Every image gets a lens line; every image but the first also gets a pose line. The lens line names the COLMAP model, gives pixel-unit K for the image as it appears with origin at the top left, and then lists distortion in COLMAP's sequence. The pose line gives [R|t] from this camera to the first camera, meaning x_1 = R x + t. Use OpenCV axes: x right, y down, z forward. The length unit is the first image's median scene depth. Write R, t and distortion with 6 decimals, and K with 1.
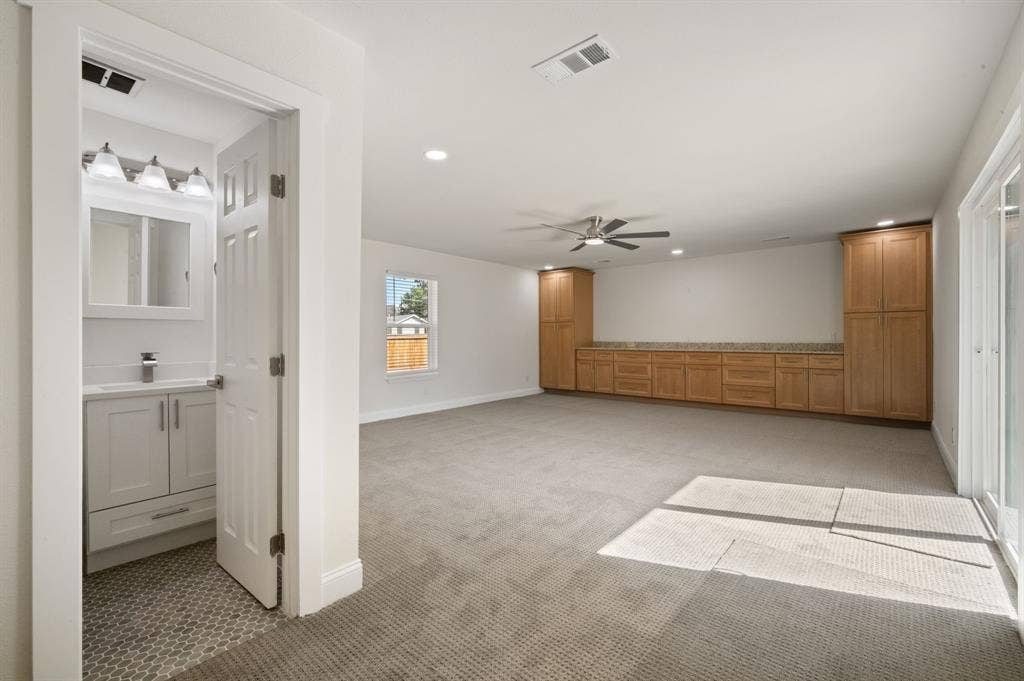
lens RADIAL K [[427.7, 0, 515.9], [0, 427.7, 337.8], [0, 0, 1]] dist [0.003156, -0.000101]
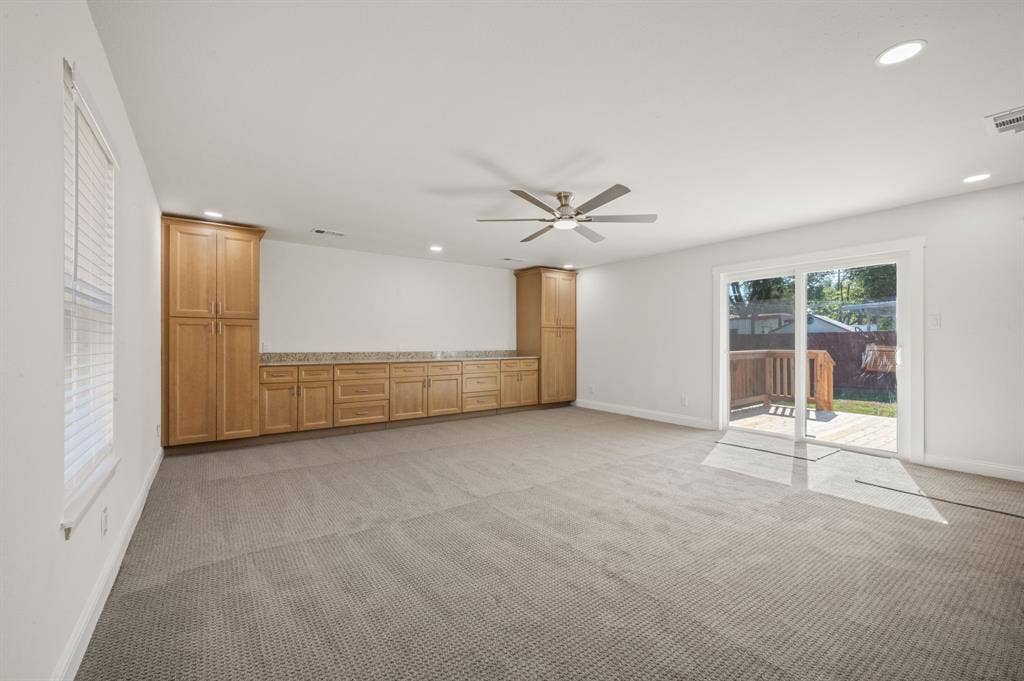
lens RADIAL K [[416.6, 0, 512.7], [0, 416.6, 345.8], [0, 0, 1]] dist [0.007408, -0.000527]
pose [[0.239925, 0.001269, 0.970791, -0.390183], [0.005048, 0.999984, -0.002555, 0.002090], [-0.970778, 0.005514, 0.239915, 0.603974]]
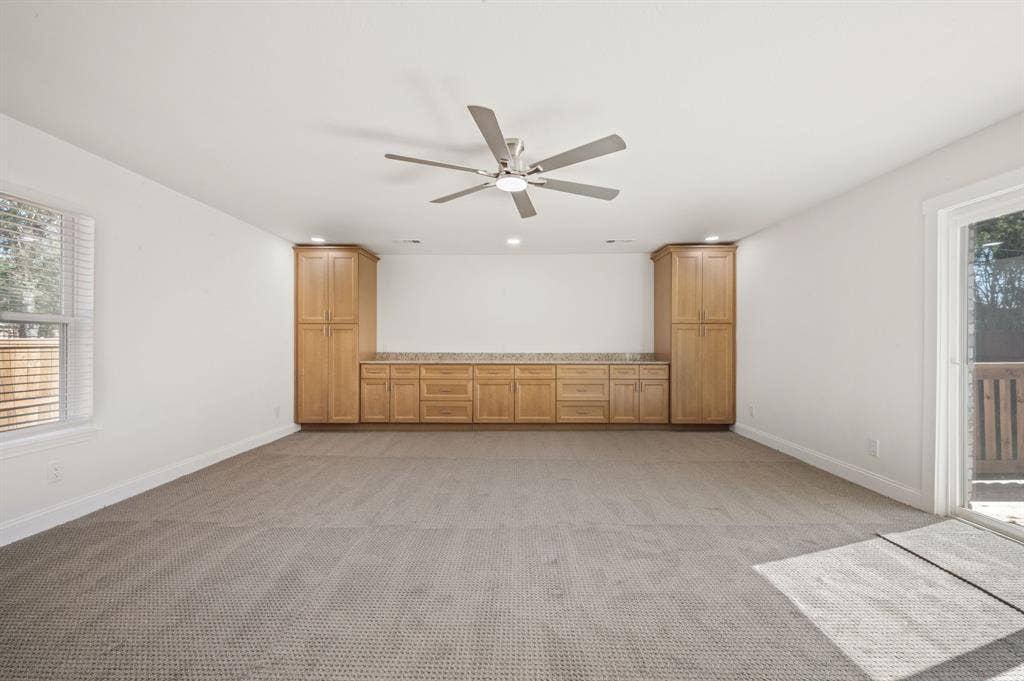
lens RADIAL K [[416.6, 0, 512.7], [0, 416.6, 345.8], [0, 0, 1]] dist [0.007408, -0.000527]
pose [[0.769151, 0.004704, 0.639050, -0.118194], [-0.002366, 0.999987, -0.004512, 0.000438], [-0.639063, 0.001959, 0.769152, 0.373008]]
